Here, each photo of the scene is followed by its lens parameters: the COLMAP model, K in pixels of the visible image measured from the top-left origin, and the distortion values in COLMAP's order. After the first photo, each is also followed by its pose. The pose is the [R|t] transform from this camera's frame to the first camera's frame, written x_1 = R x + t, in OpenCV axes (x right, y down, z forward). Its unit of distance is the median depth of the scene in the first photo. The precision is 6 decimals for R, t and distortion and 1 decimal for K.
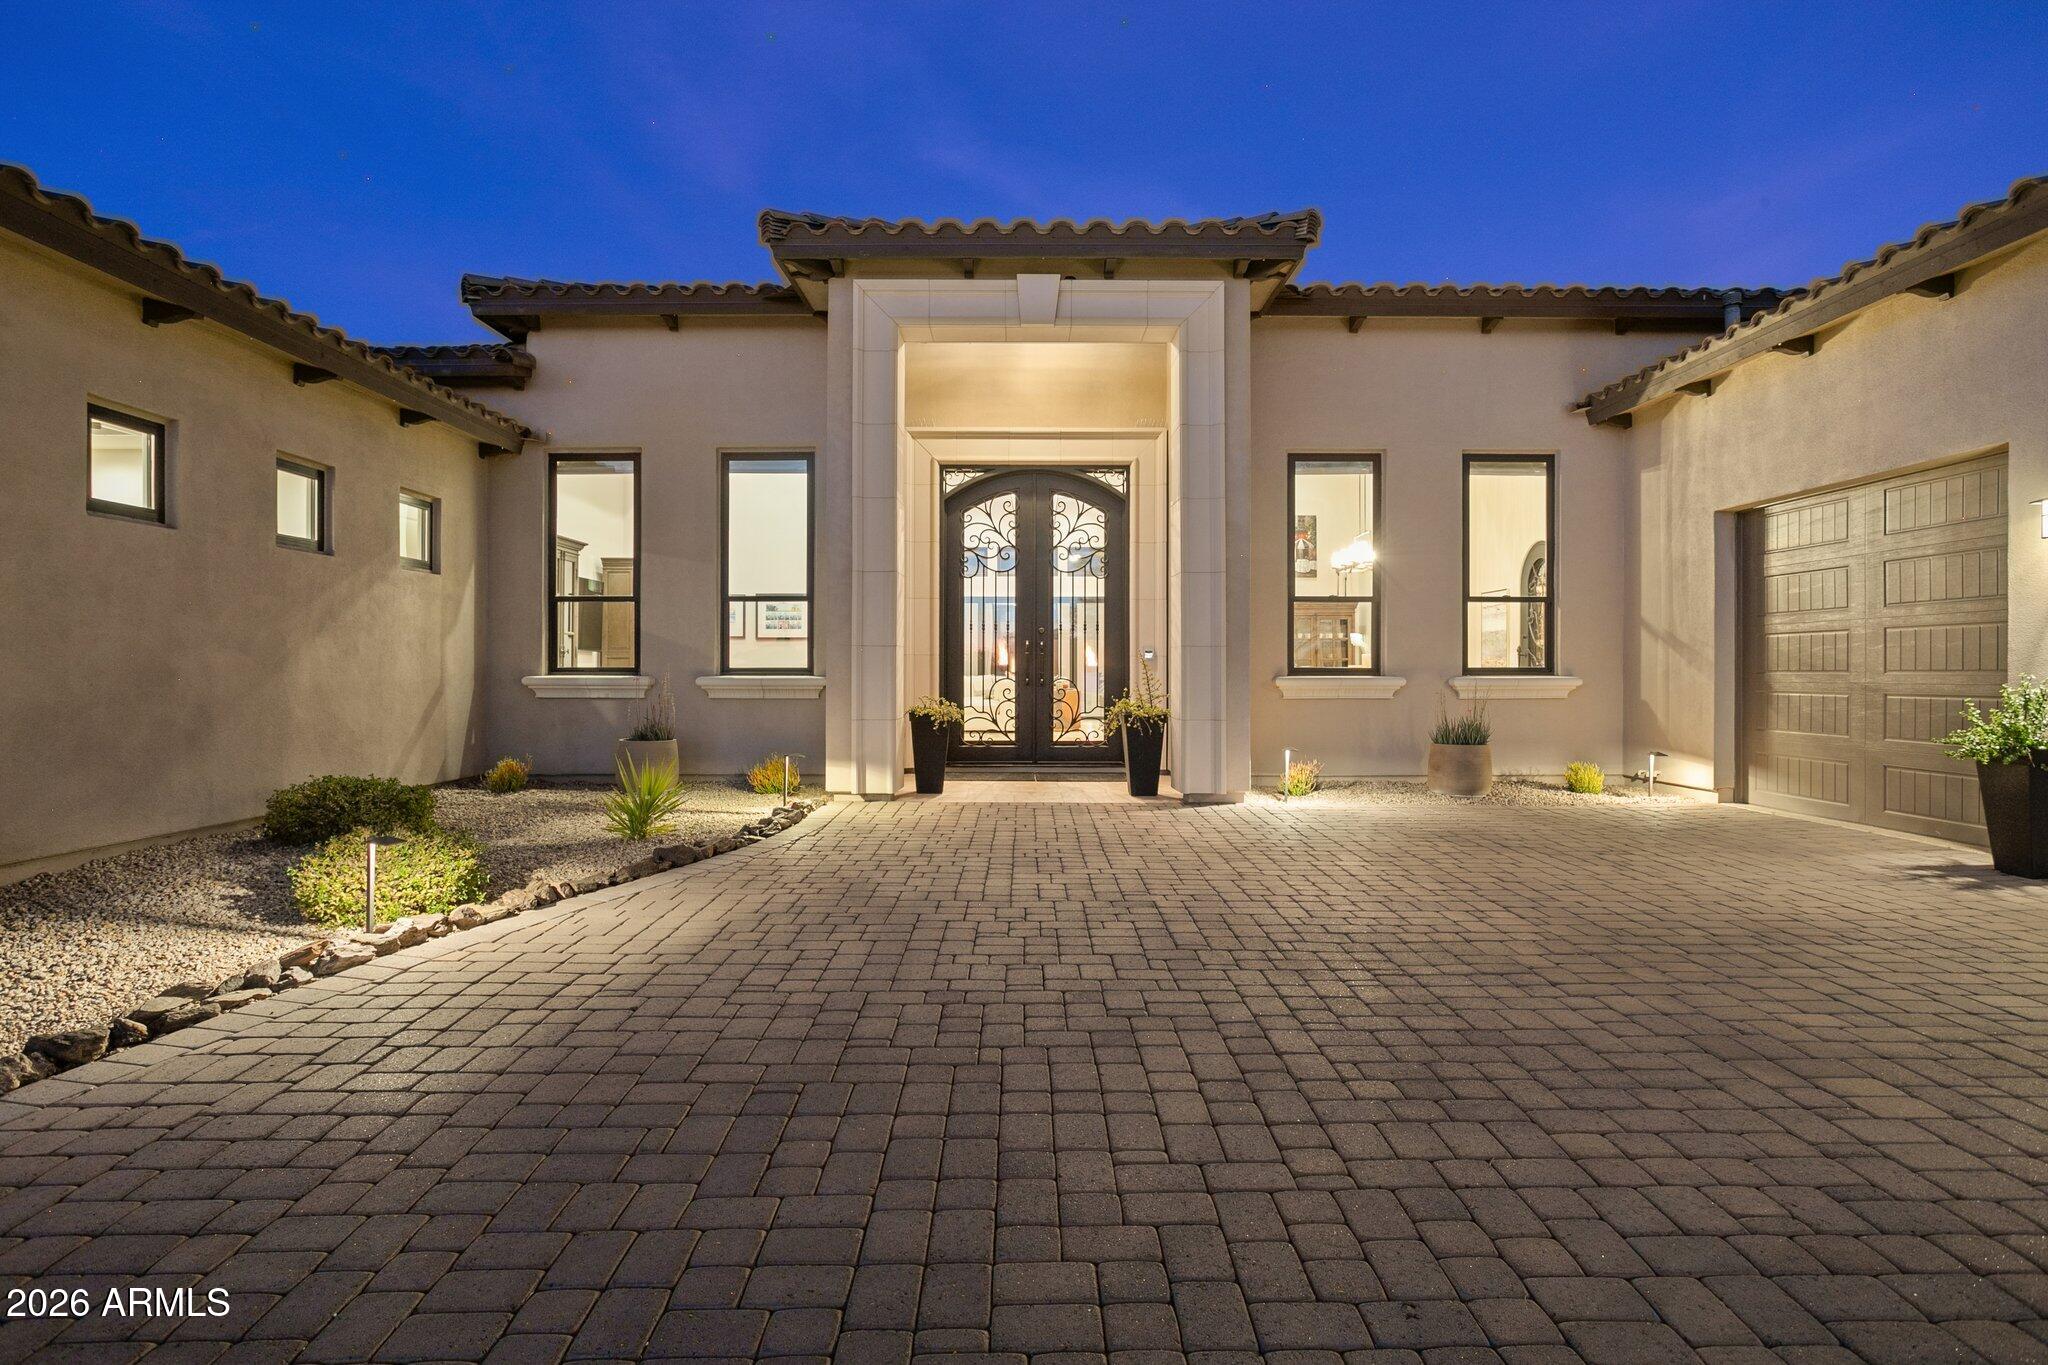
lens RADIAL K [[1147.5, 0, 1026.5], [0, 1147.5, 678.4], [0, 0, 1]] dist [-0.011658, 0.003886]
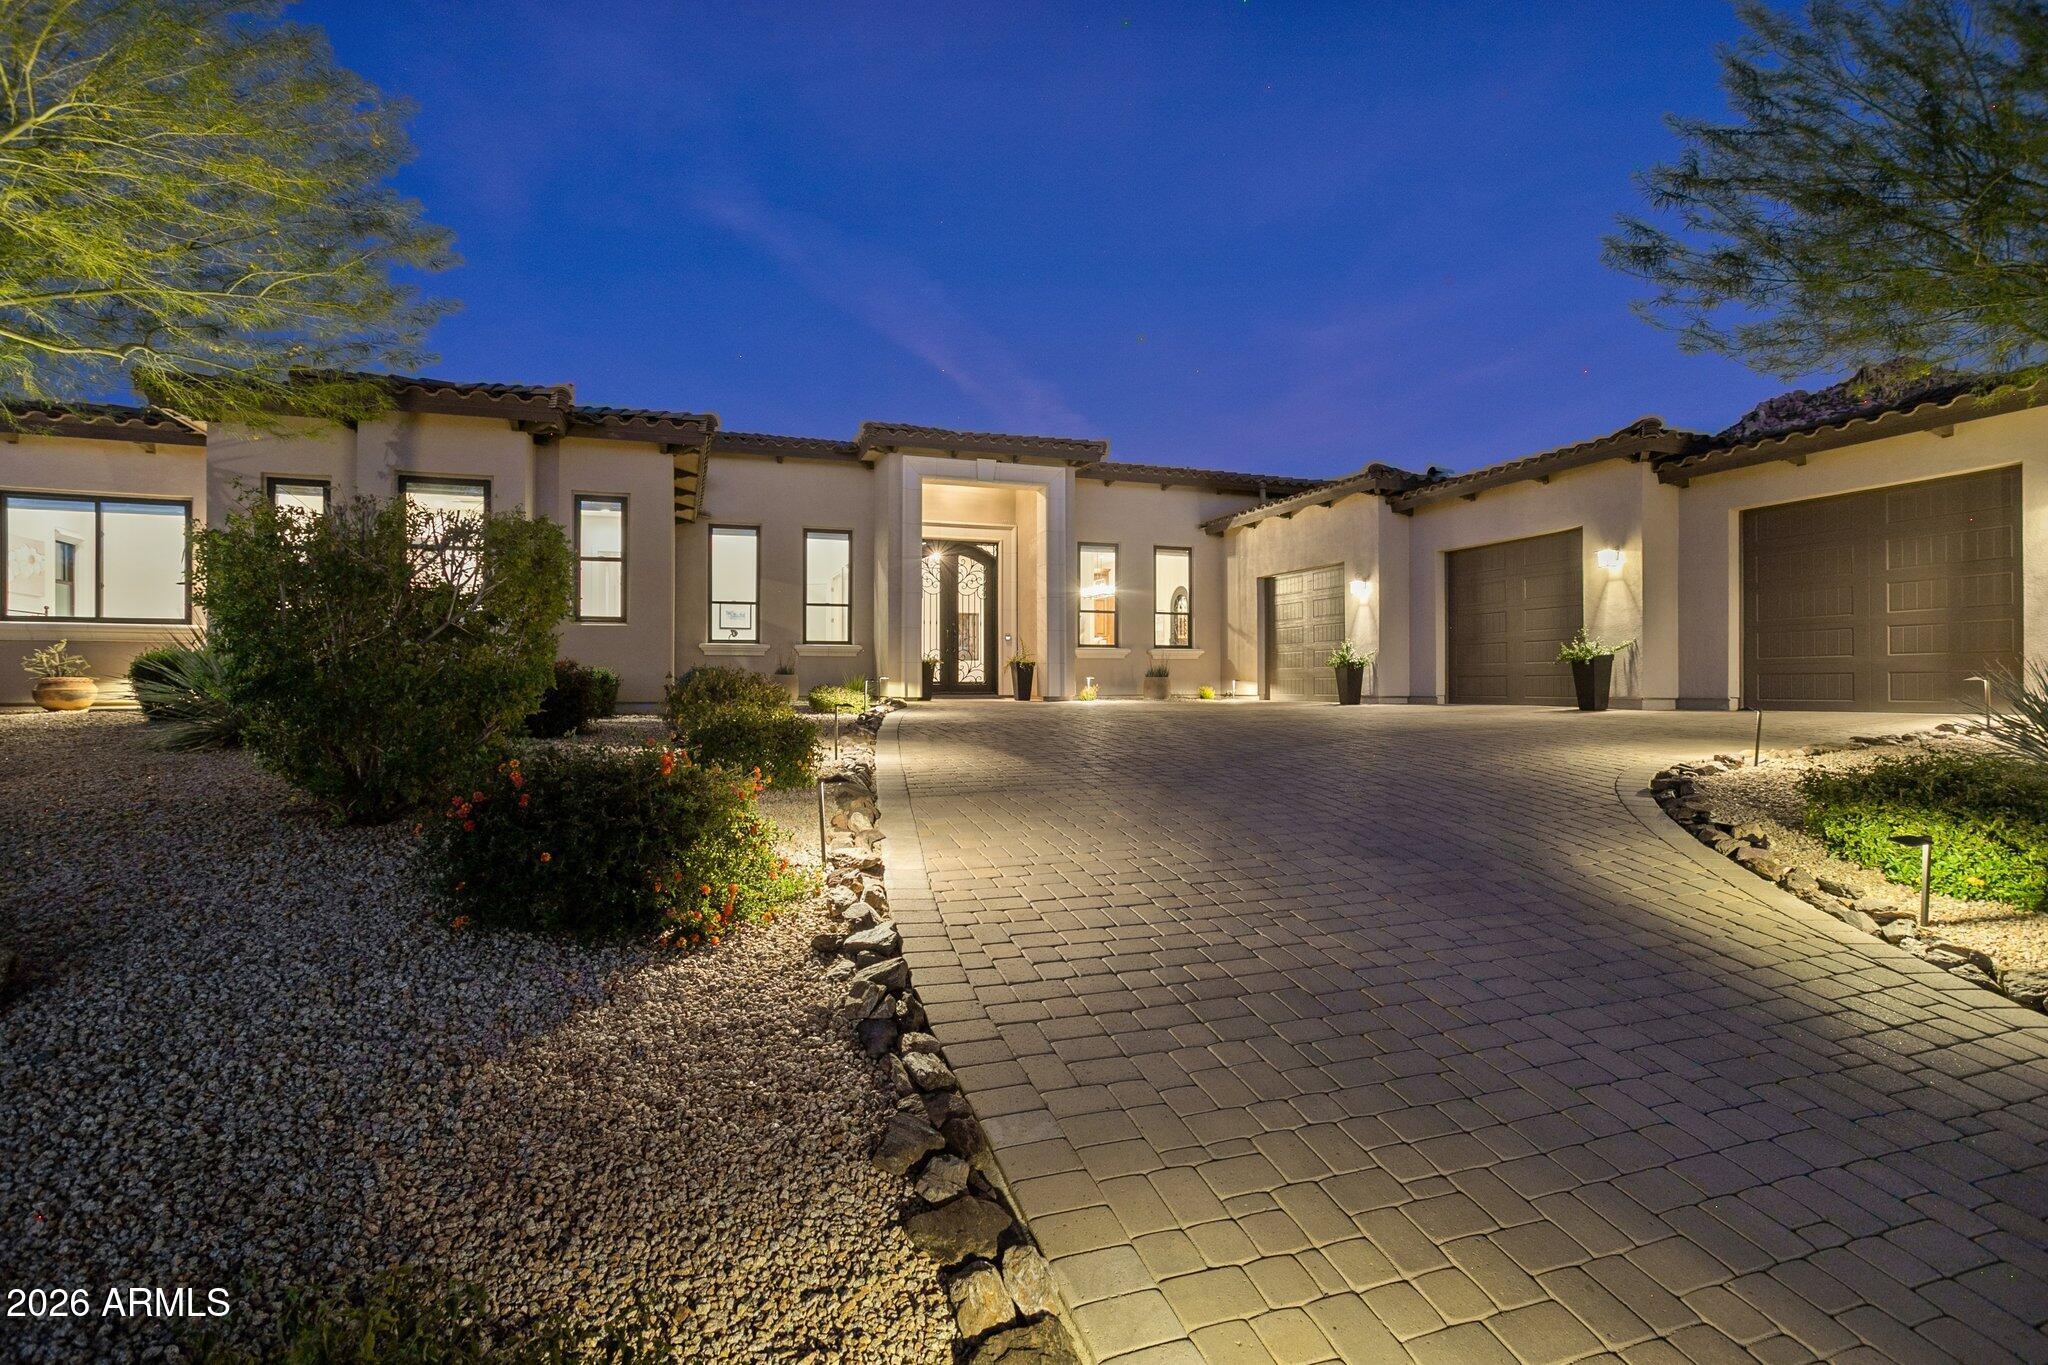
lens RADIAL K [[1018.3, 0, 1045.1], [0, 1018.3, 682.4], [0, 0, 1]] dist [-0.002594, 0.002816]
pose [[0.942931, 0.000083, 0.332988, -0.470220], [0.003050, 0.999956, -0.008885, 0.081474], [-0.332974, 0.009393, 0.942889, -0.768774]]
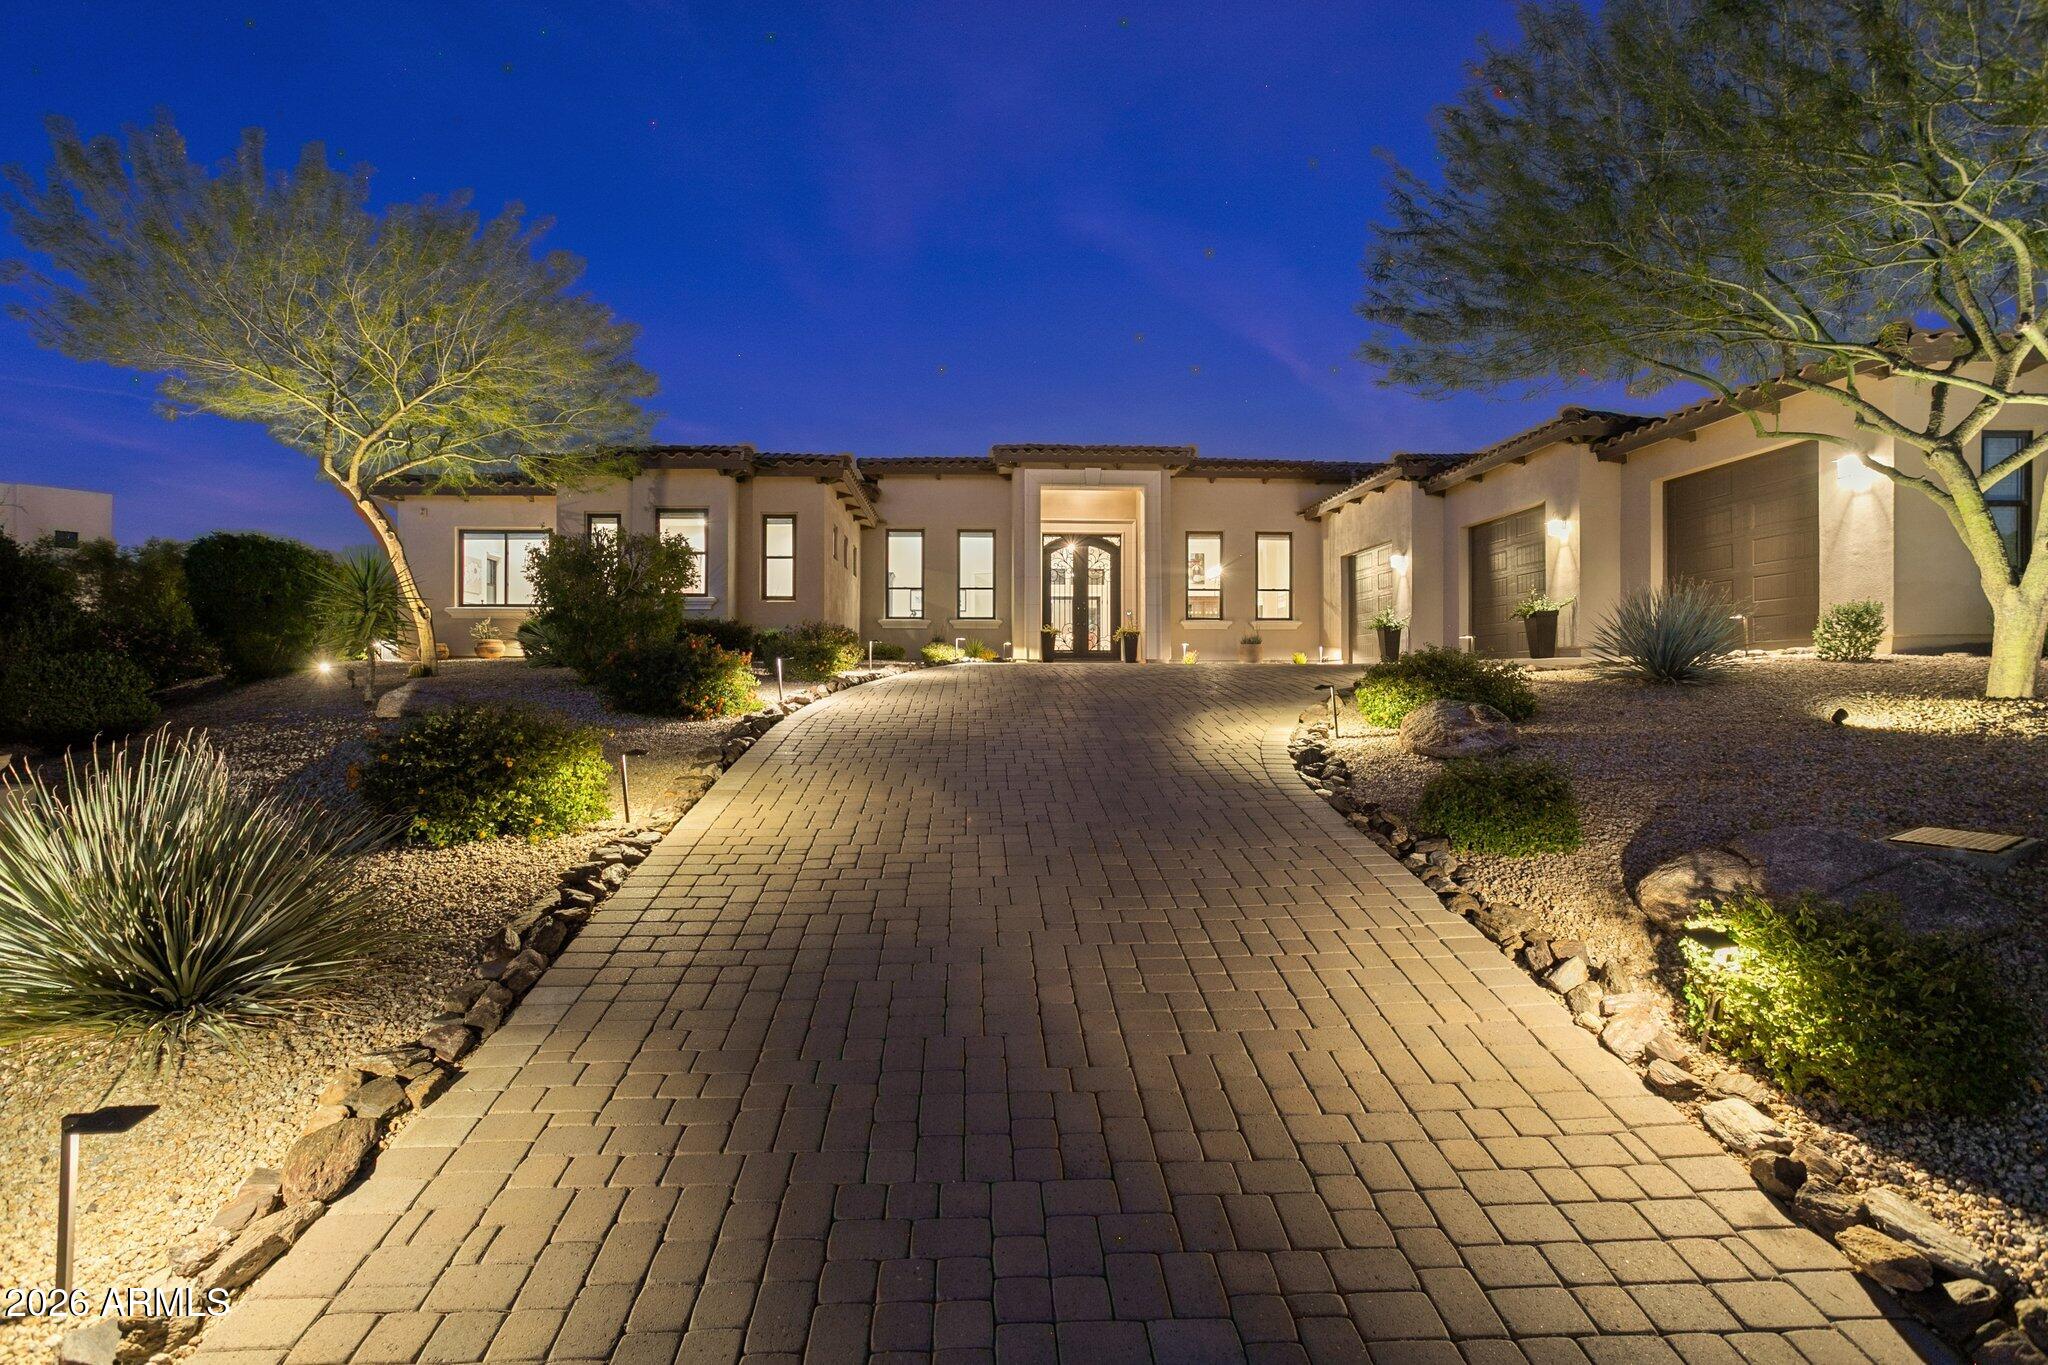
lens RADIAL K [[1018.3, 0, 1027.7], [0, 1018.3, 688.1], [0, 0, 1]] dist [-0.002594, 0.002816]
pose [[0.998776, -0.000904, 0.049462, -0.233379], [0.000815, 0.999998, 0.001814, 0.146390], [-0.049464, -0.001771, 0.998774, -1.238912]]
